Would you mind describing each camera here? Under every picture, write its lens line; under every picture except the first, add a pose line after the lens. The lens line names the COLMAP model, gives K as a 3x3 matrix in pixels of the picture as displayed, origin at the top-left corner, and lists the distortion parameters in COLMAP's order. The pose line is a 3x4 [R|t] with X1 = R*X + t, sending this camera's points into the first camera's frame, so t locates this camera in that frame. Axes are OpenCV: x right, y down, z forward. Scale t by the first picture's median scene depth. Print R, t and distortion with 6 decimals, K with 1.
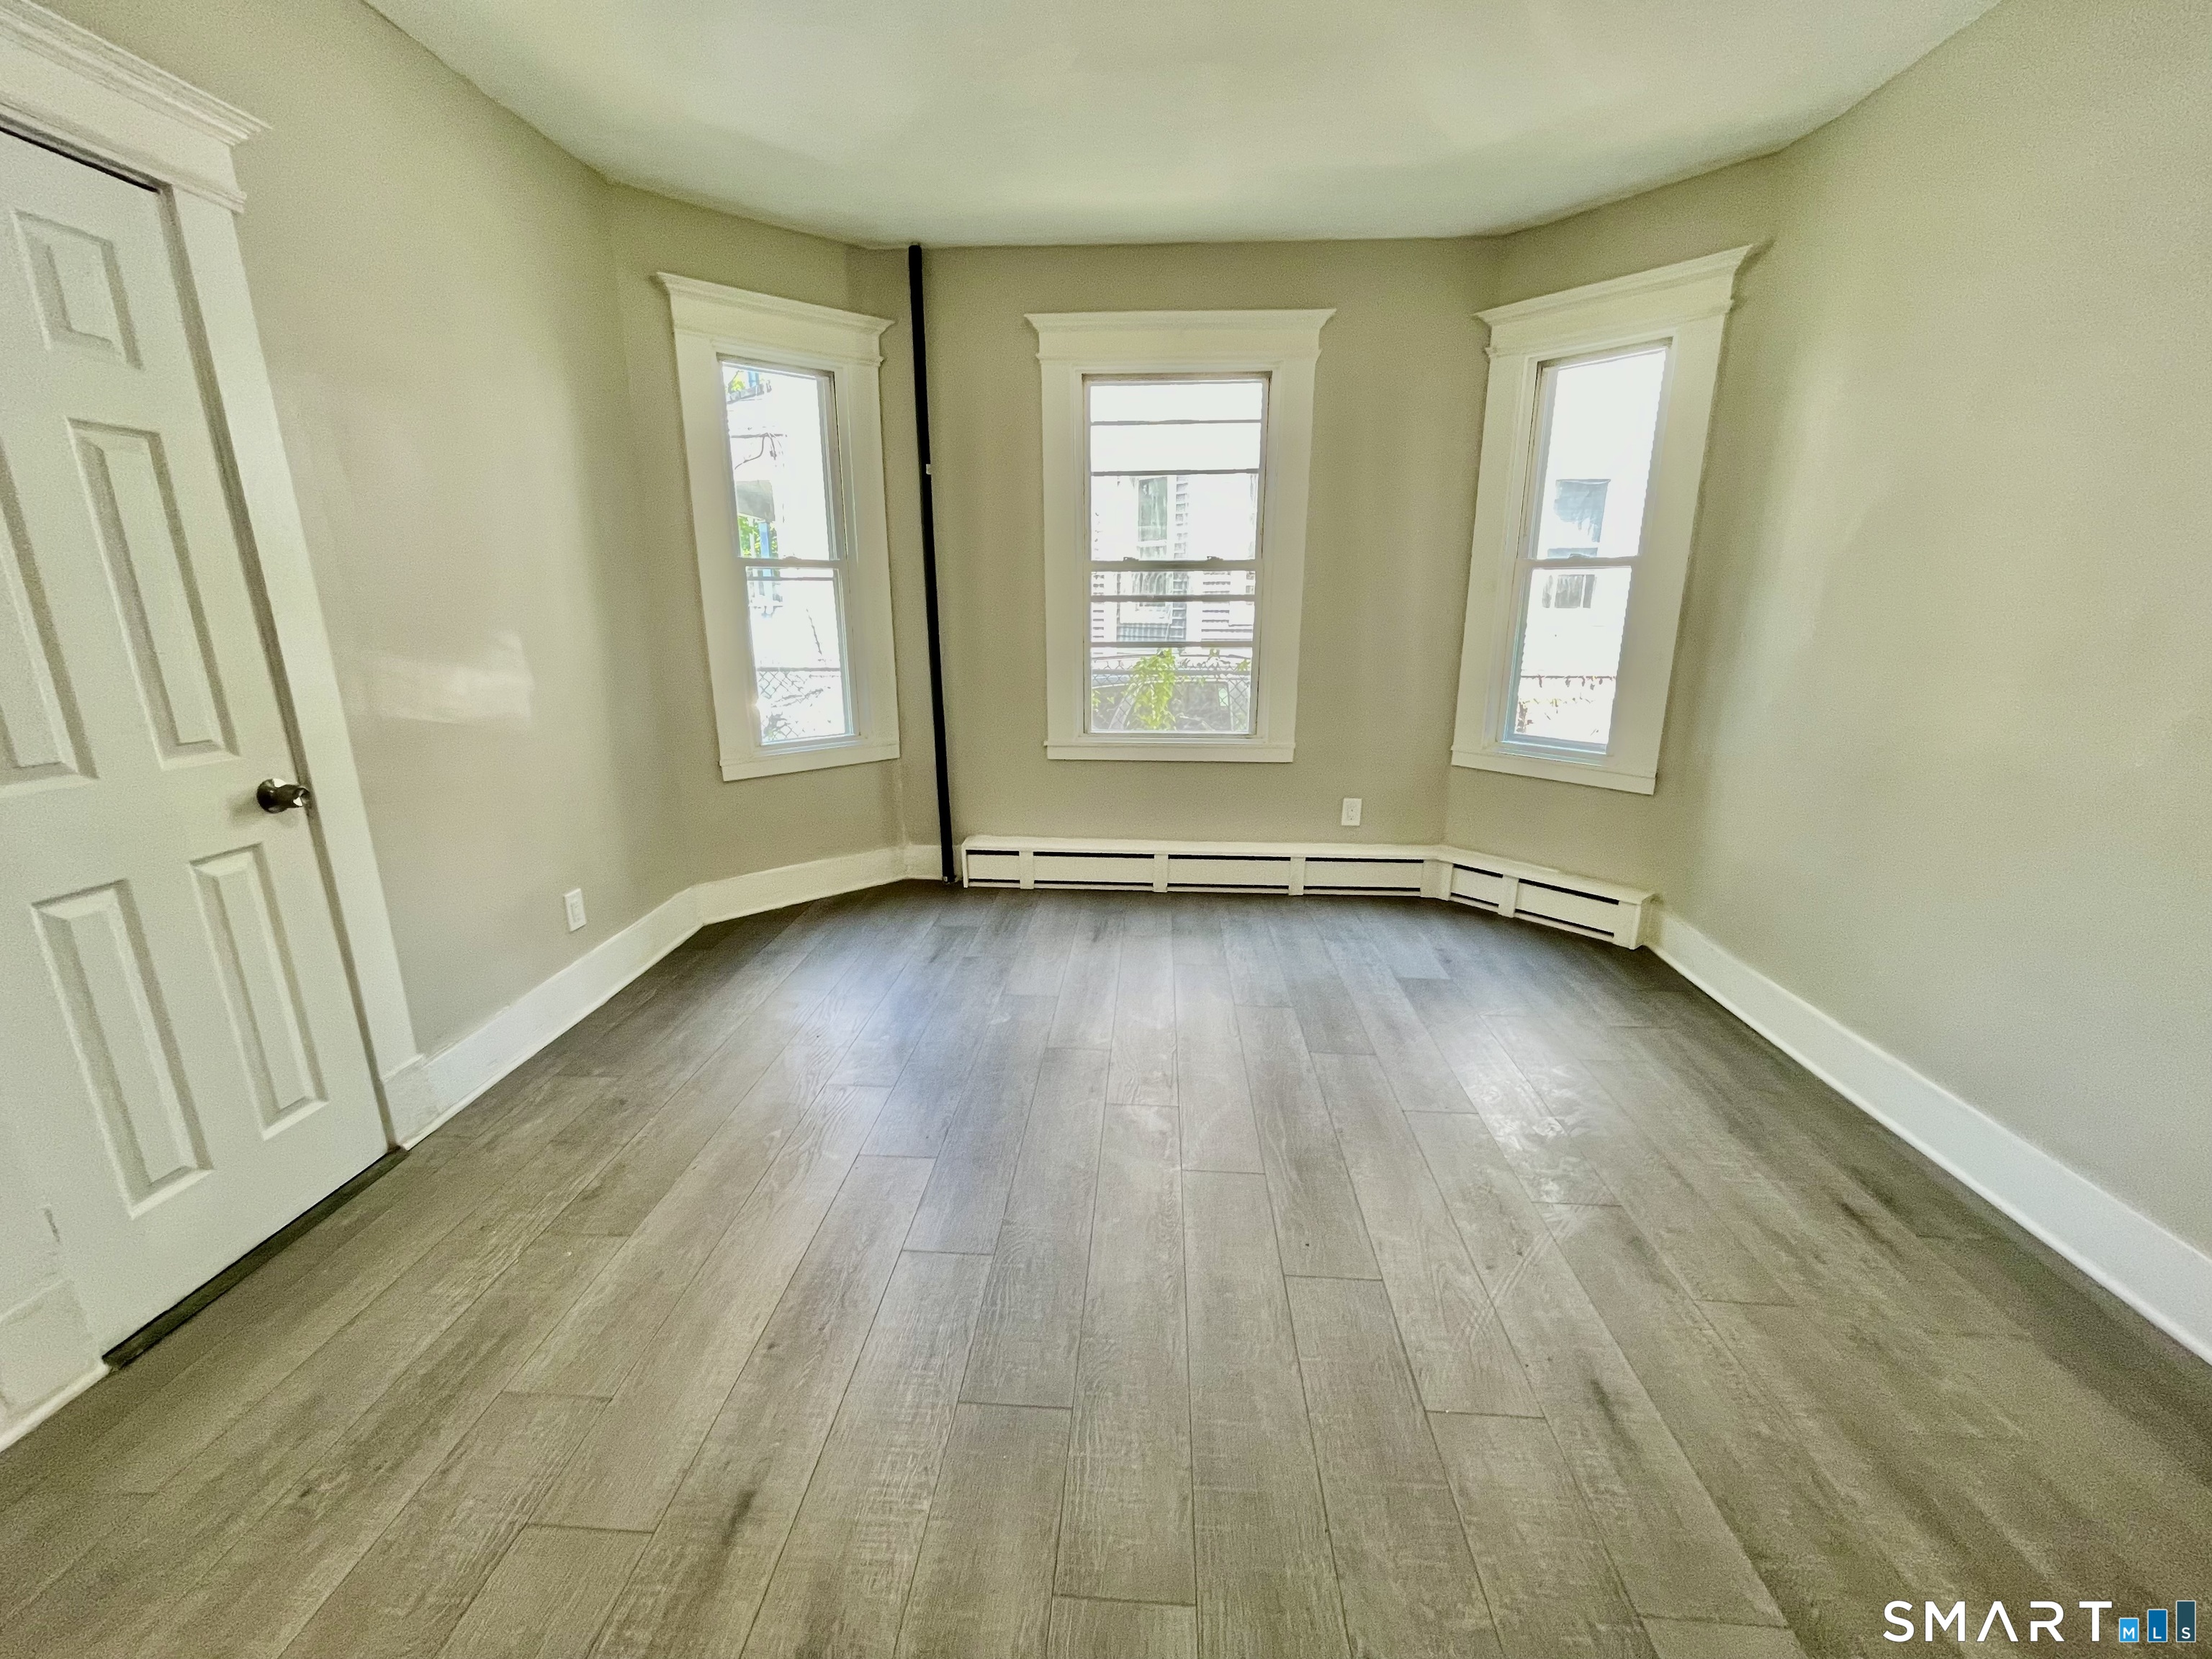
lens RADIAL K [[896.6, 0, 1096.5], [0, 896.6, 839.4], [0, 0, 1]] dist [-0.001452, 0.000274]
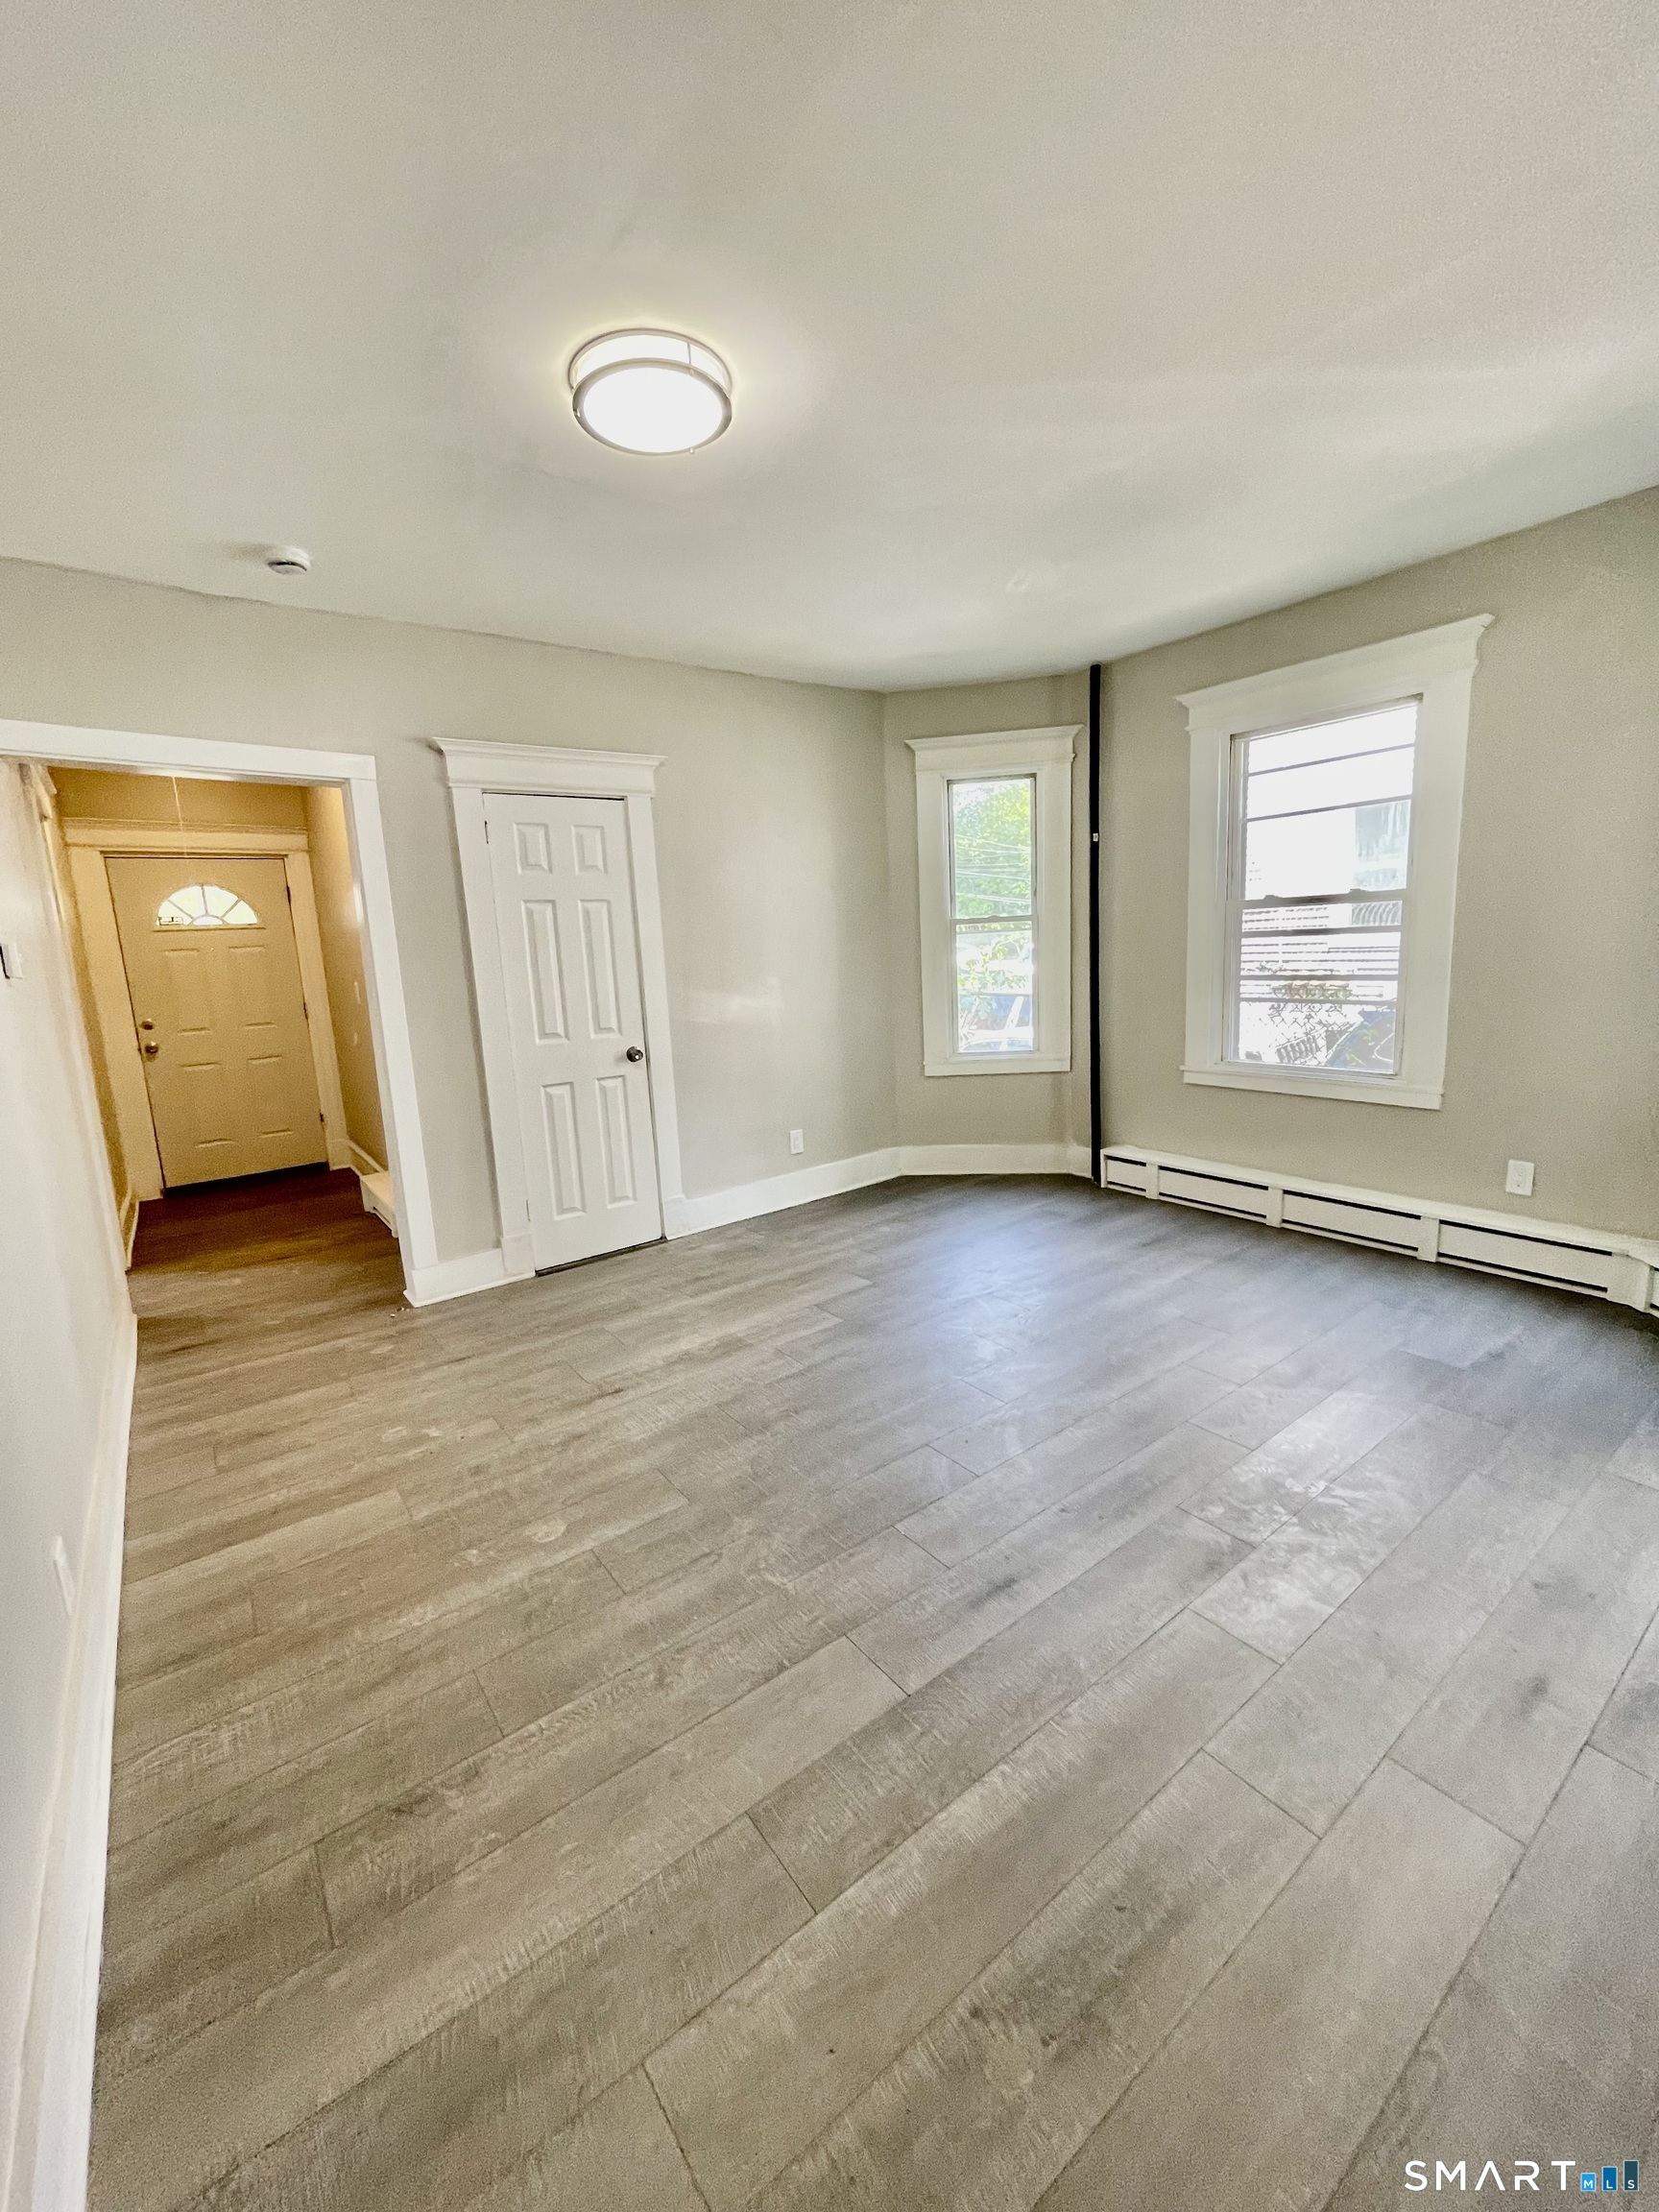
lens RADIAL K [[896.3, 0, 821.3], [0, 896.3, 1102.7], [0, 0, 1]] dist [-0.010104, 0.008323]
pose [[0.643844, 0.103279, -0.758154, 0.540248], [-0.150767, 0.988547, 0.006630, -0.007944], [0.750156, 0.110036, 0.652042, -0.035088]]
